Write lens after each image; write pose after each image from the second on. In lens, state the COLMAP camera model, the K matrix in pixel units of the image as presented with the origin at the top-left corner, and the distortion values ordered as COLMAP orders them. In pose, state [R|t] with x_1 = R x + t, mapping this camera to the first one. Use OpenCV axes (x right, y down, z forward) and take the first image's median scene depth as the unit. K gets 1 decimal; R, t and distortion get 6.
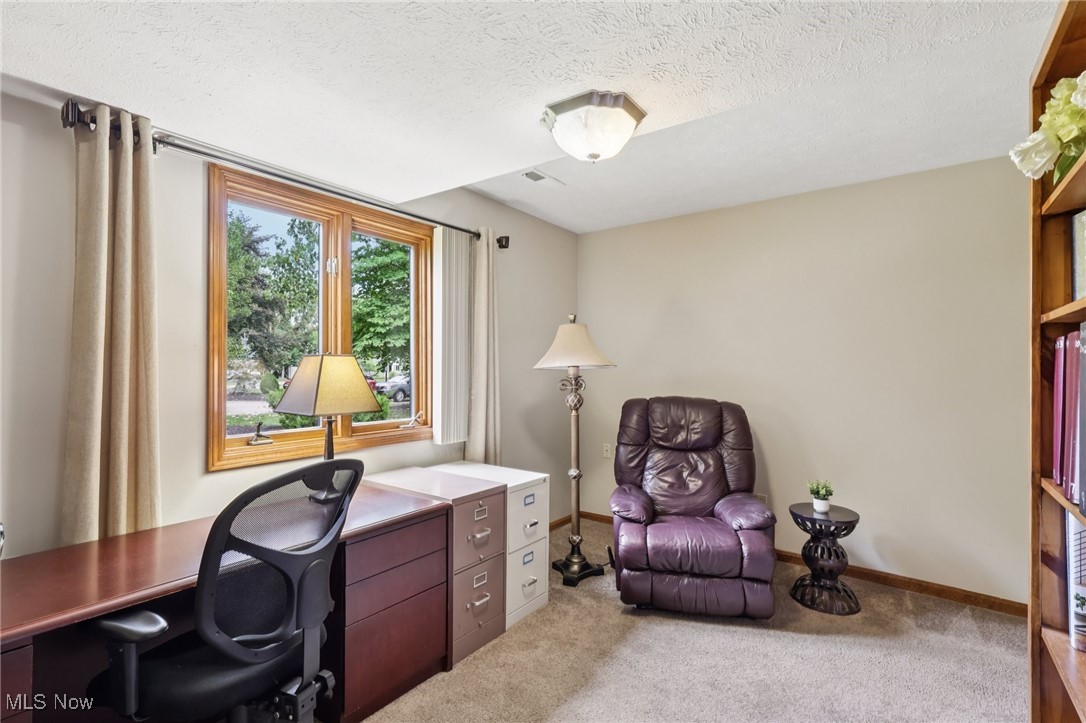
lens RADIAL K [[510.8, 0, 540.8], [0, 510.8, 361.4], [0, 0, 1]] dist [-0.001443, -0.000518]
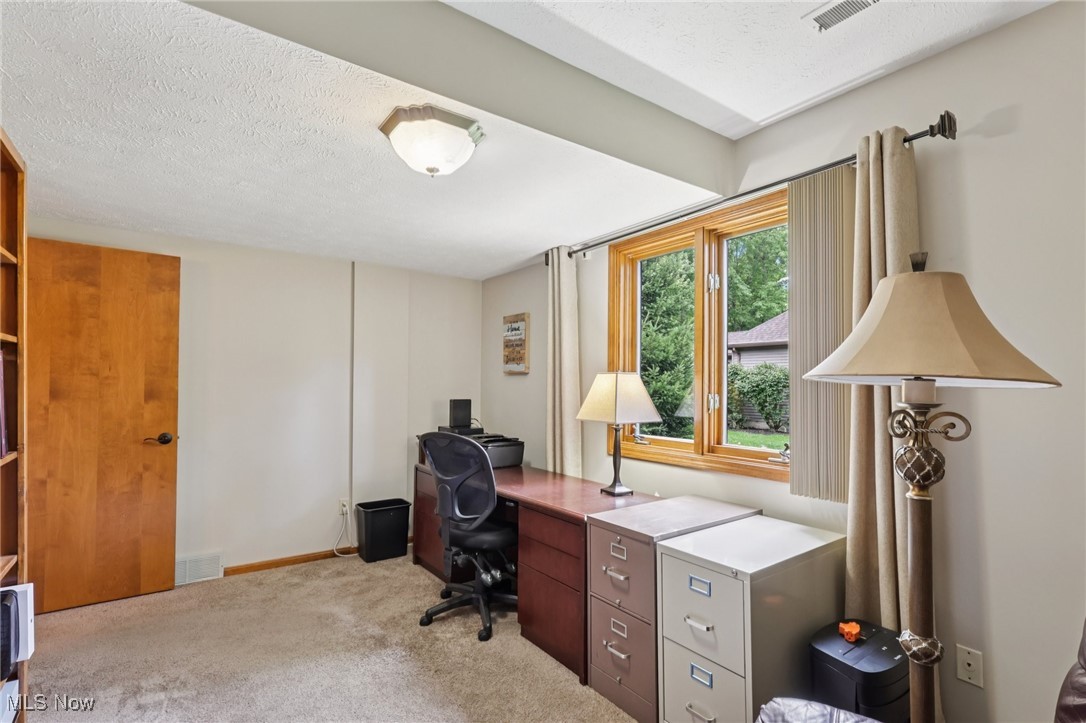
lens RADIAL K [[507.3, 0, 540.1], [0, 507.3, 389.8], [0, 0, 1]] dist [0.000805, 0.000037]
pose [[-0.303378, 0.000773, -0.952870, 0.741700], [0.001792, 0.999998, 0.000240, 0.025503], [0.952869, -0.001635, -0.303379, 1.140567]]
